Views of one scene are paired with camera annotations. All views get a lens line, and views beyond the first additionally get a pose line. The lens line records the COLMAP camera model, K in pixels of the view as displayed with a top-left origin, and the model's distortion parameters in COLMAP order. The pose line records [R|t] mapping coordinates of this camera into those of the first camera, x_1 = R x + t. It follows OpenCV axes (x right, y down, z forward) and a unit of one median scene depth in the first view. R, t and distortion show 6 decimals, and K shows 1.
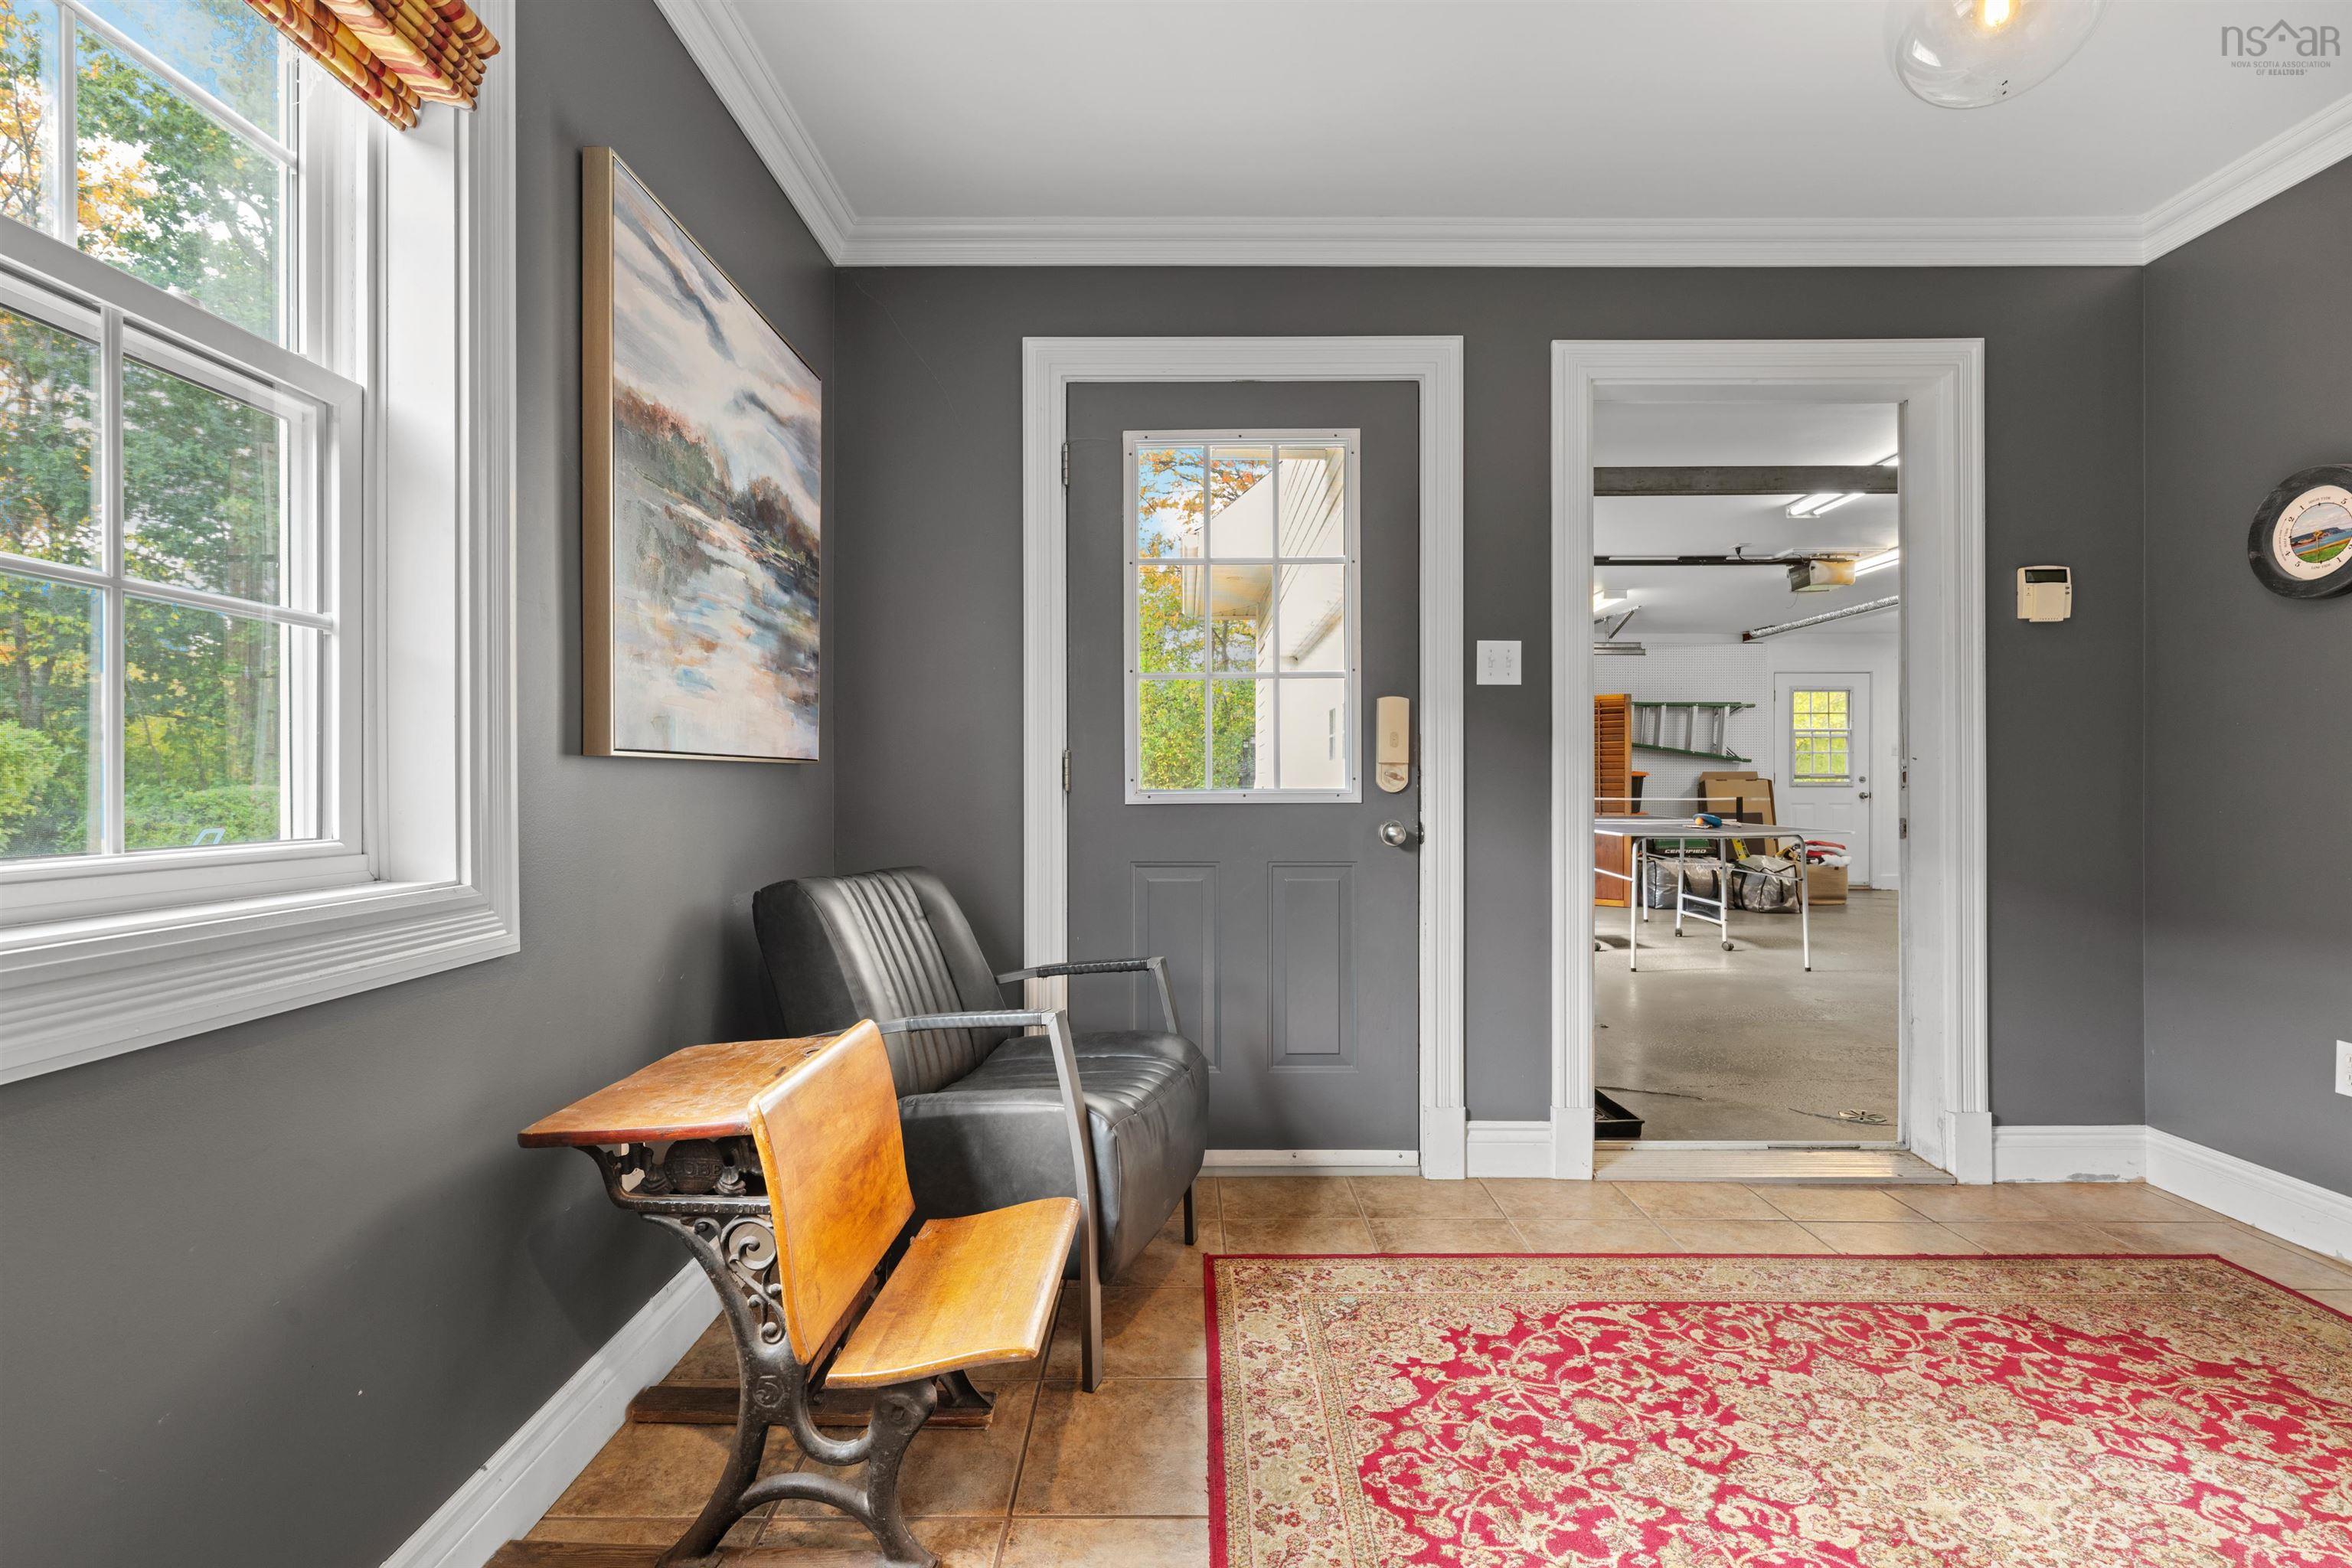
lens RADIAL K [[1063.0, 0, 1176.0], [0, 1063.0, 784.0], [0, 0, 1]] dist [-0.000147, 0.000174]
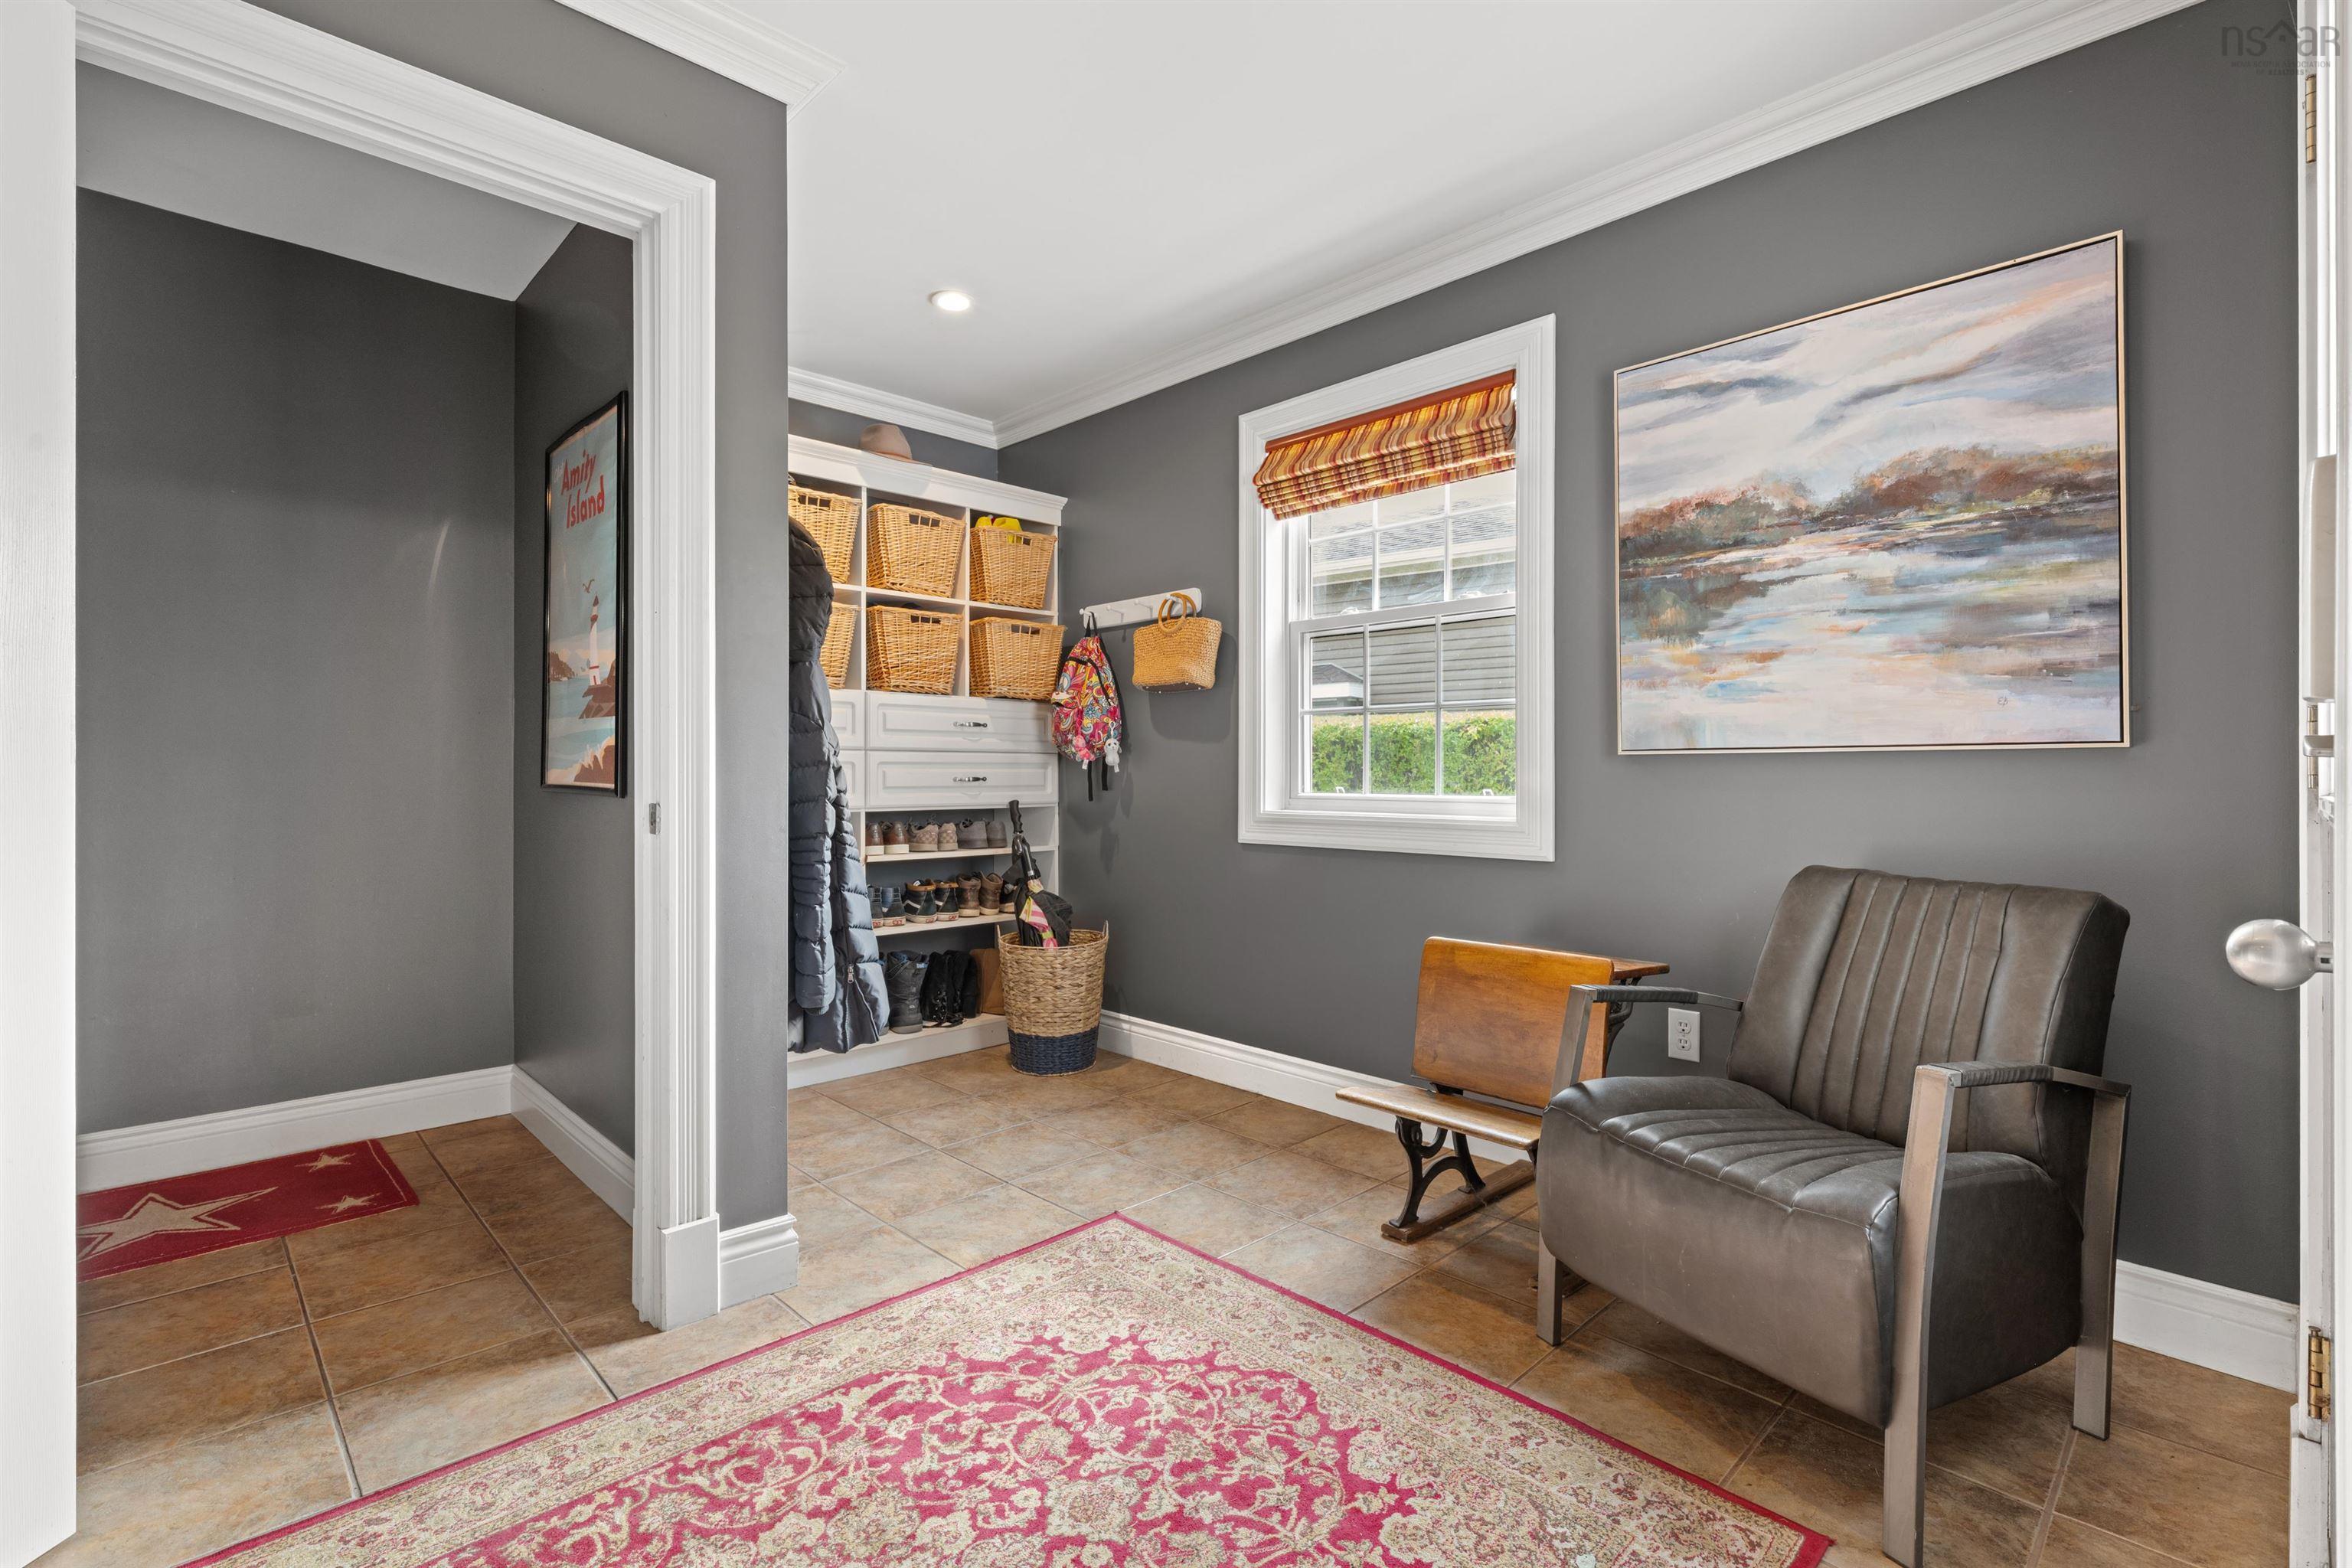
lens RADIAL K [[1063.0, 0, 1176.0], [0, 1063.0, 784.0], [0, 0, 1]] dist [-0.000147, 0.000174]
pose [[-0.718559, 0.006182, -0.695438, 1.063482], [-0.001736, 0.999941, 0.010682, 0.000446], [0.695463, 0.008883, -0.718507, 1.727600]]
